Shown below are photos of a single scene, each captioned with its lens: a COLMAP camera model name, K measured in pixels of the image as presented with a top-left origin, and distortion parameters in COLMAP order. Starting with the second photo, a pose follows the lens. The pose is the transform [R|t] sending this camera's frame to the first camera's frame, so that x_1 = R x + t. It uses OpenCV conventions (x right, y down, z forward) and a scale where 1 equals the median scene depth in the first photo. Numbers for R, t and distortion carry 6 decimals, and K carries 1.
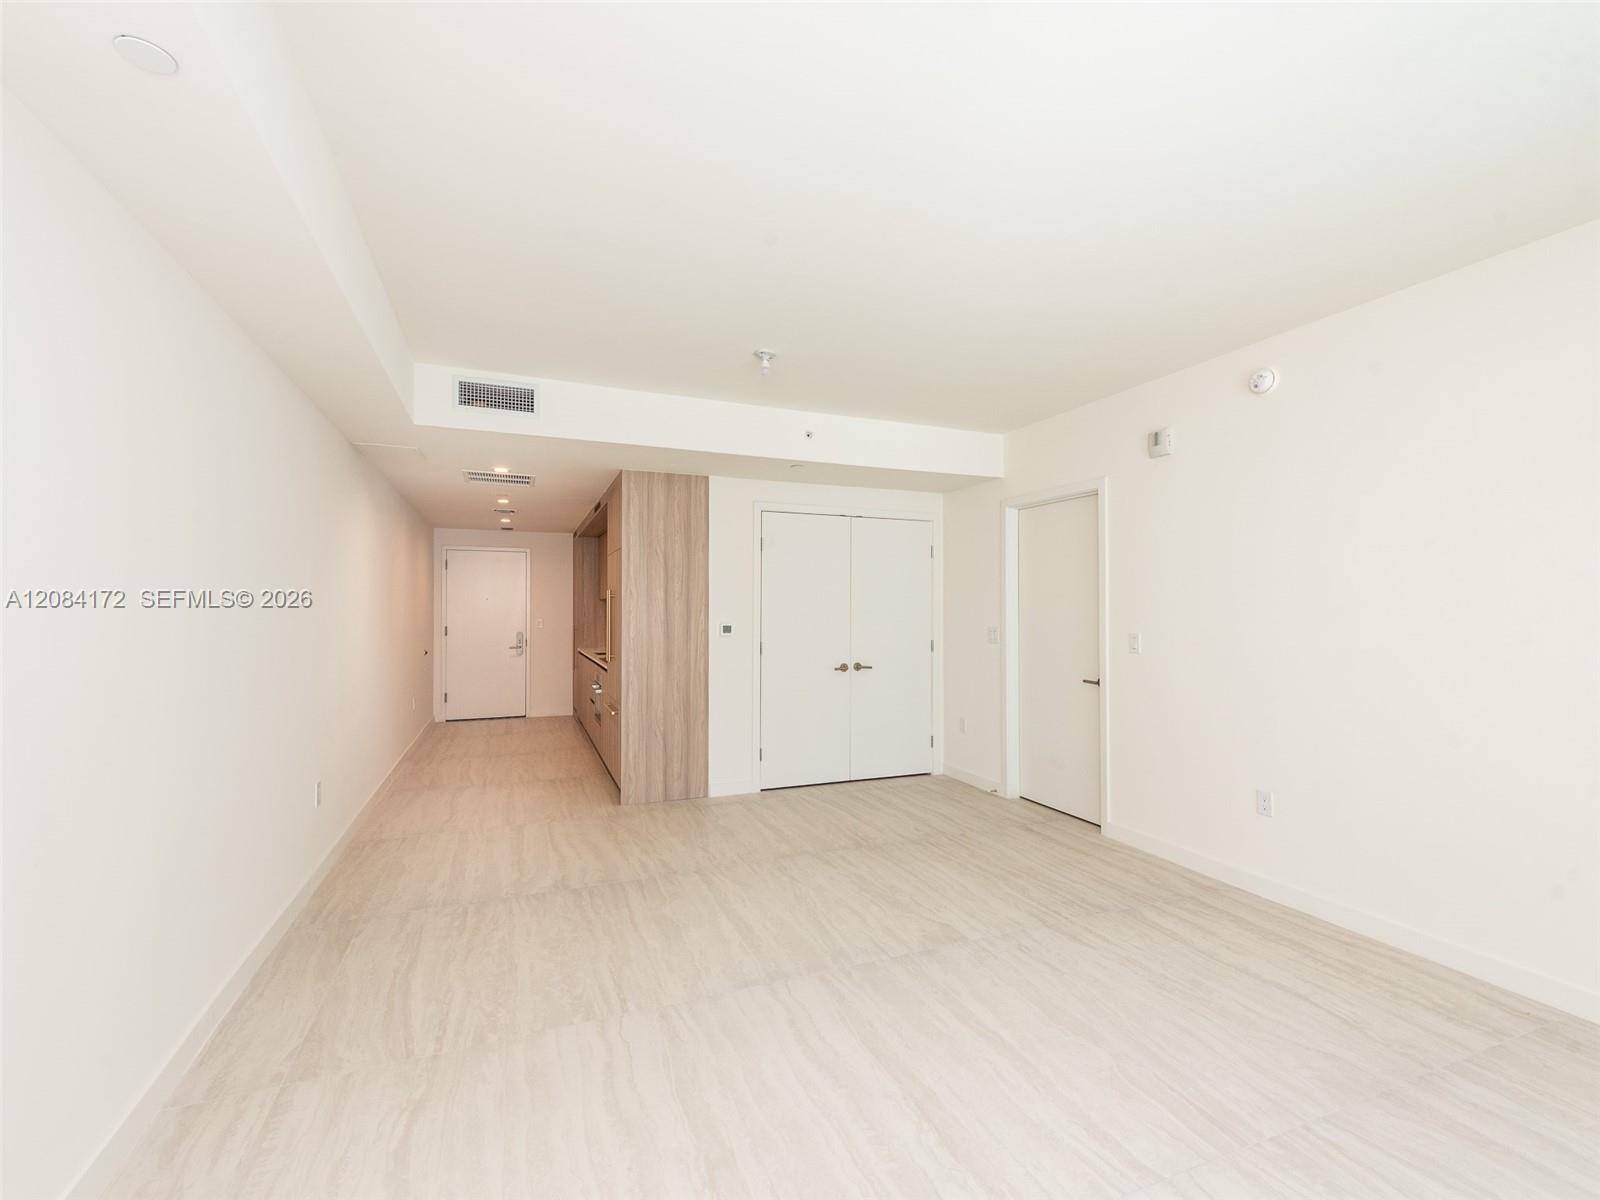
lens RADIAL K [[712.5, 0, 797.9], [0, 712.5, 607.0], [0, 0, 1]] dist [0.019897, -0.006630]
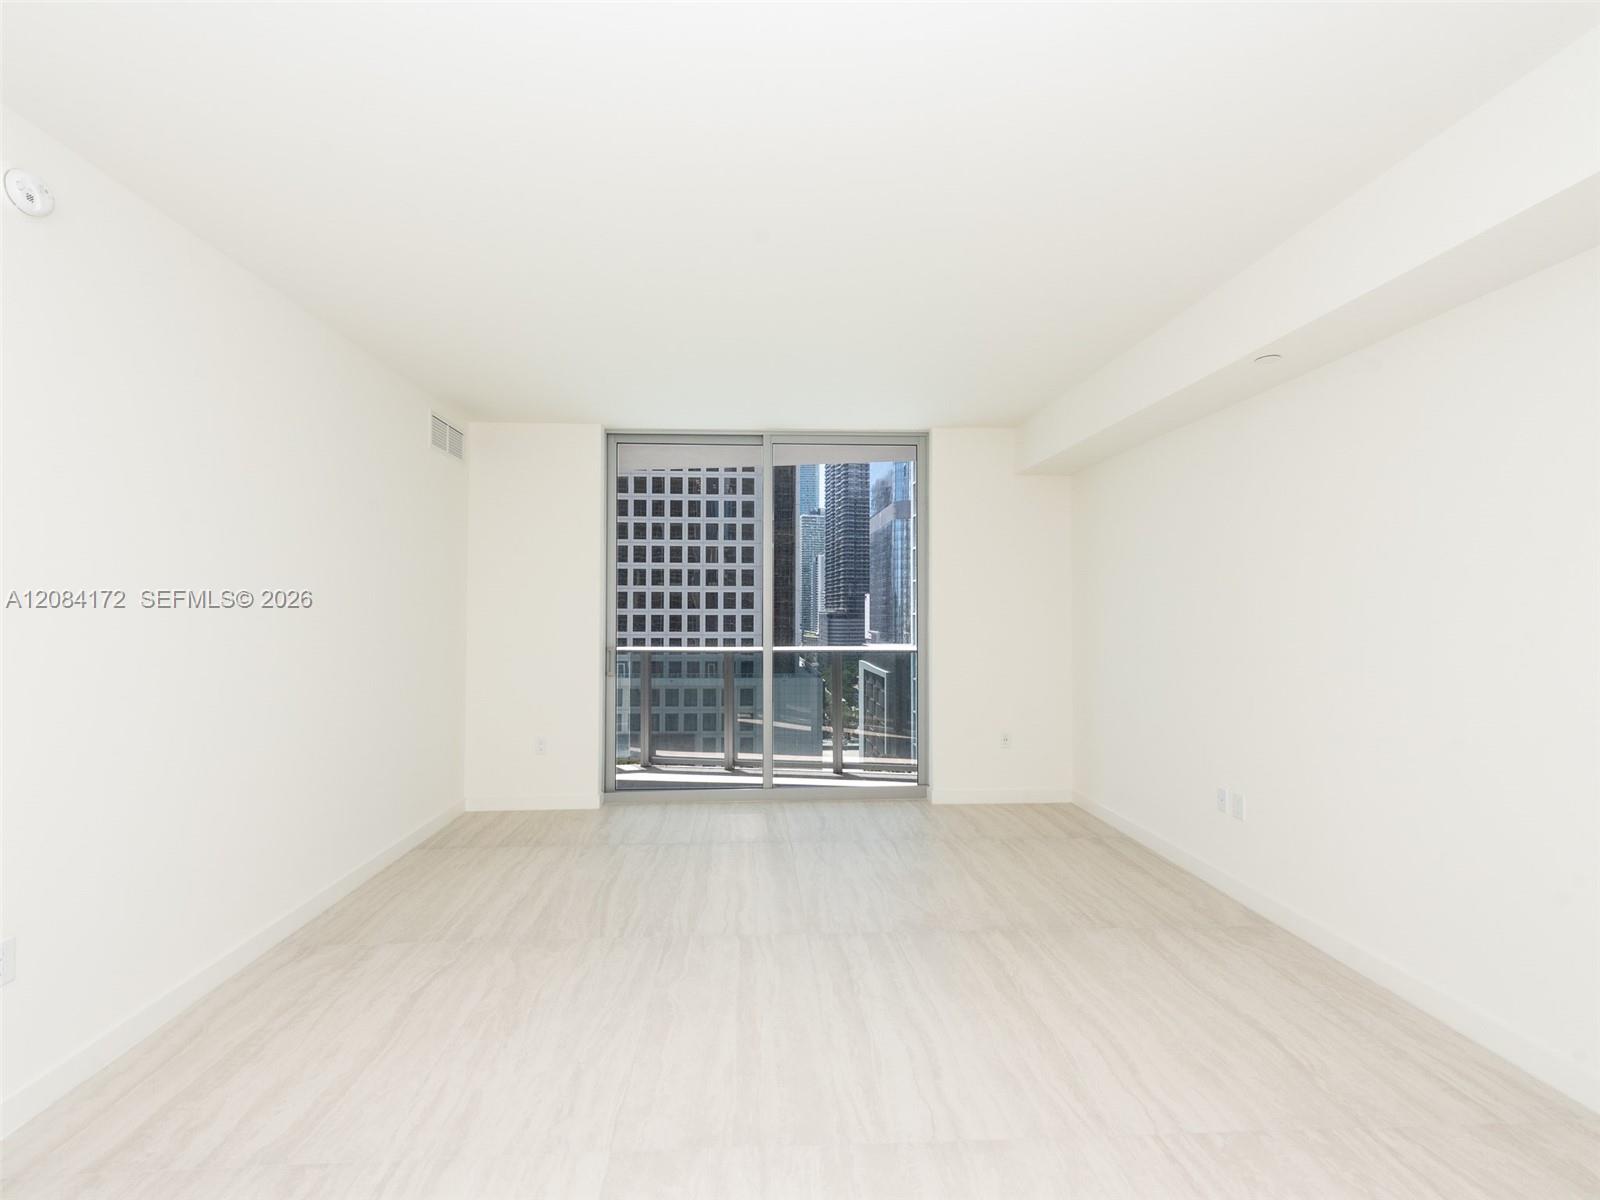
lens RADIAL K [[712.5, 0, 797.9], [0, 712.5, 607.0], [0, 0, 1]] dist [0.019897, -0.006630]
pose [[-0.953487, -0.000993, 0.301433, -0.080708], [-0.006516, 0.999829, -0.017317, 0.010939], [-0.301364, -0.018475, -0.953330, 1.347333]]
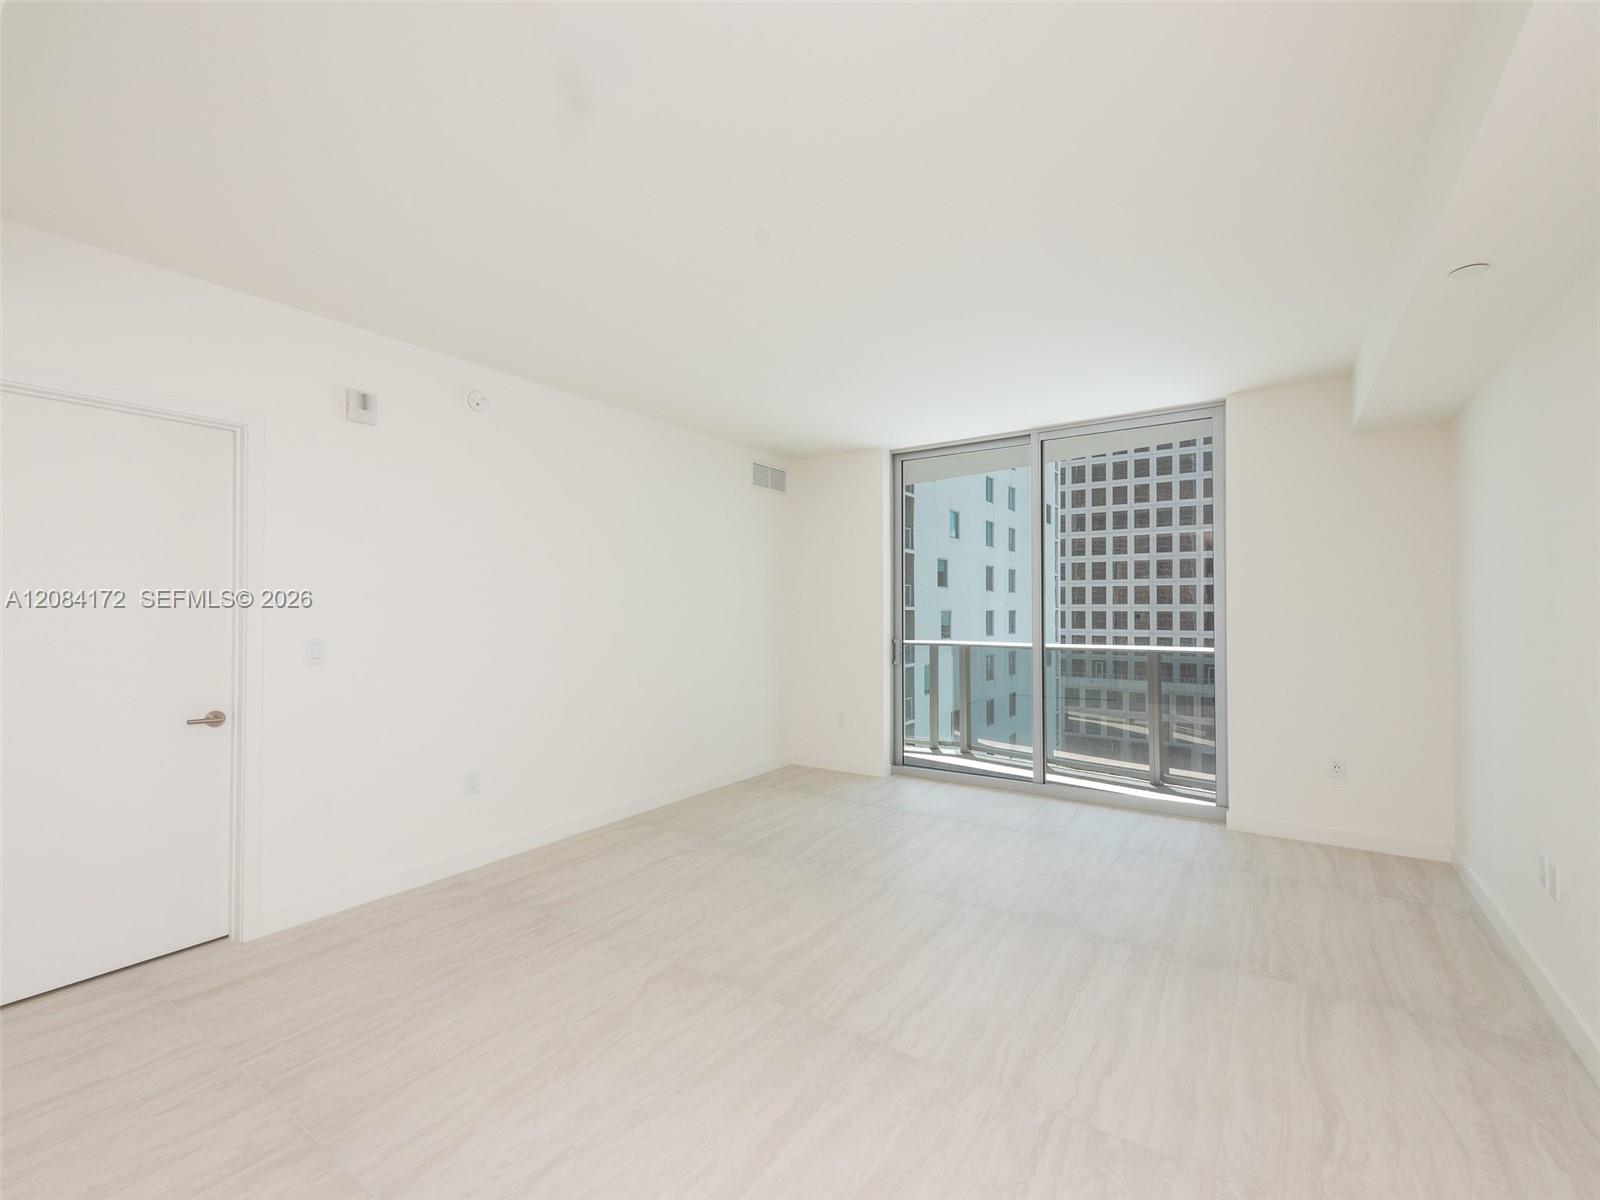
lens RADIAL K [[718.4, 0, 780.7], [0, 718.4, 602.8], [0, 0, 1]] dist [0.024625, -0.009019]
pose [[-0.558681, 0.008352, 0.829341, -0.539287], [-0.005534, 0.999889, -0.013798, 0.009037], [-0.829364, -0.012298, -0.558573, 1.236963]]
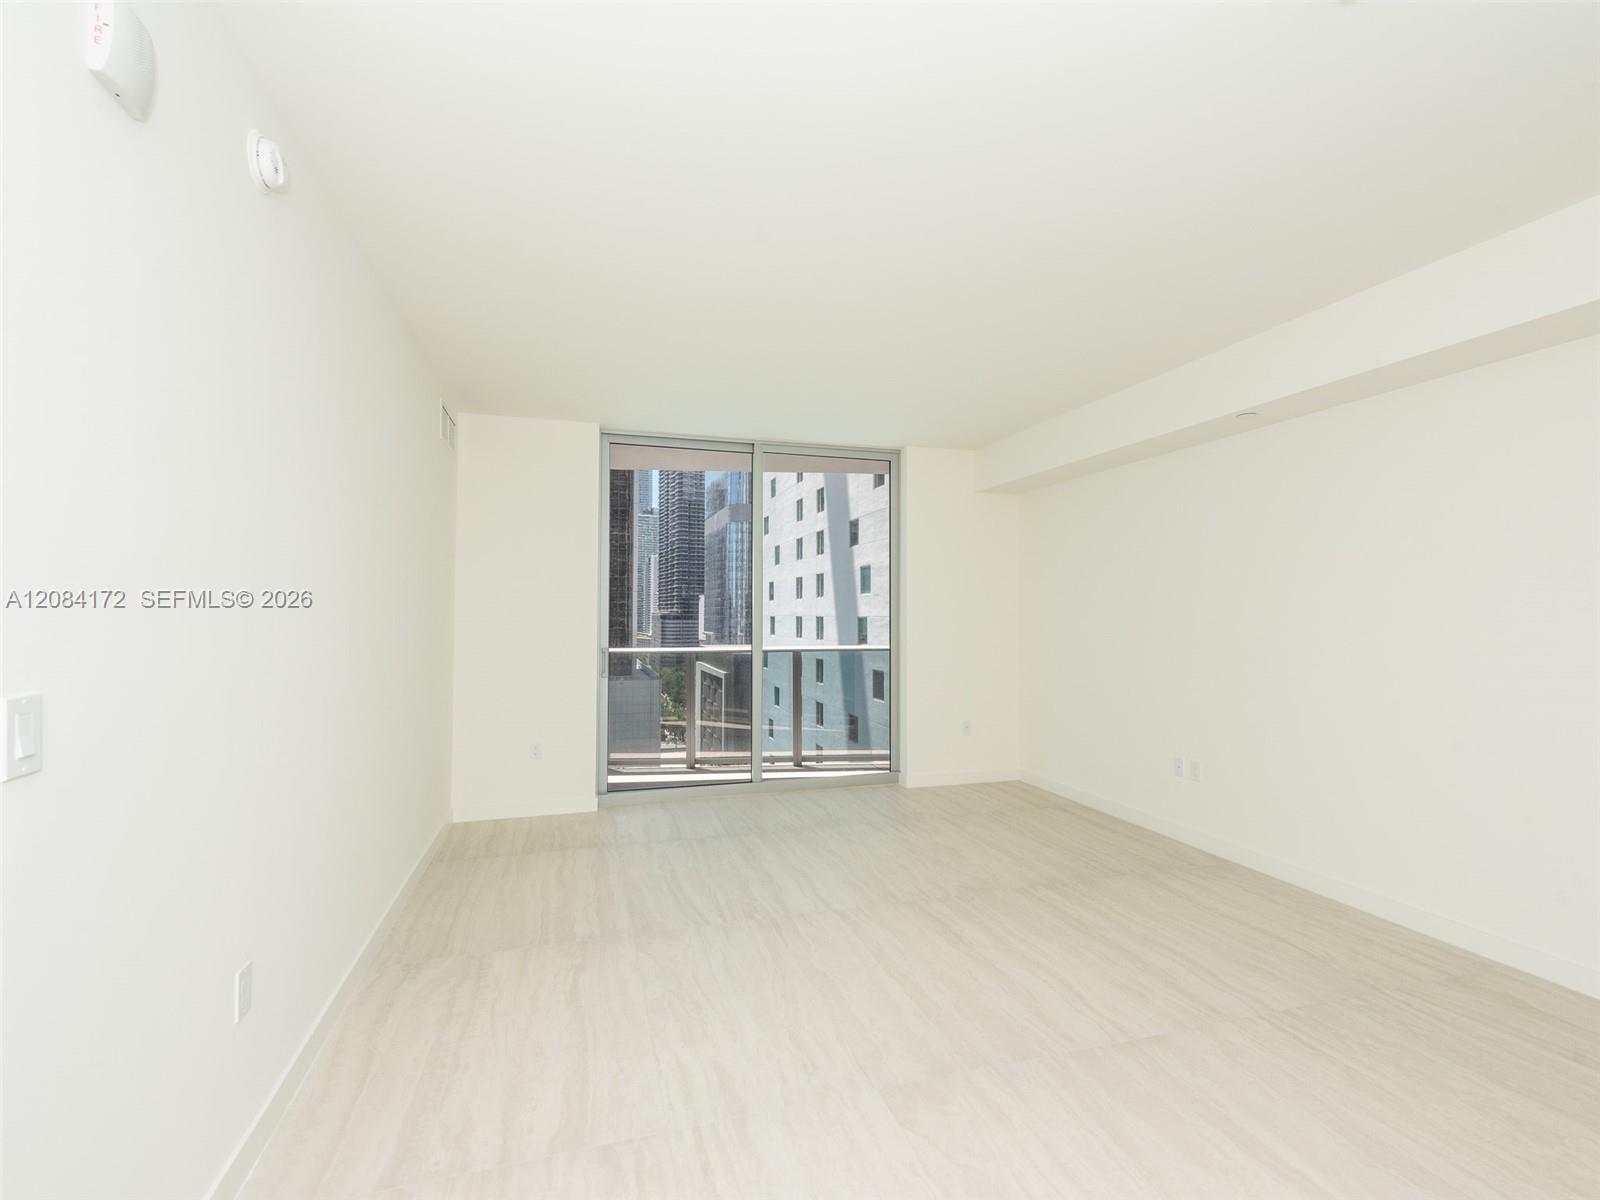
lens RADIAL K [[707.4, 0, 799.7], [0, 707.4, 602.3], [0, 0, 1]] dist [0.018179, -0.006080]
pose [[-0.997635, -0.004513, 0.068583, 0.237191], [-0.006389, 0.999611, -0.027157, 0.013638], [-0.068433, -0.027531, -0.997276, 1.486699]]
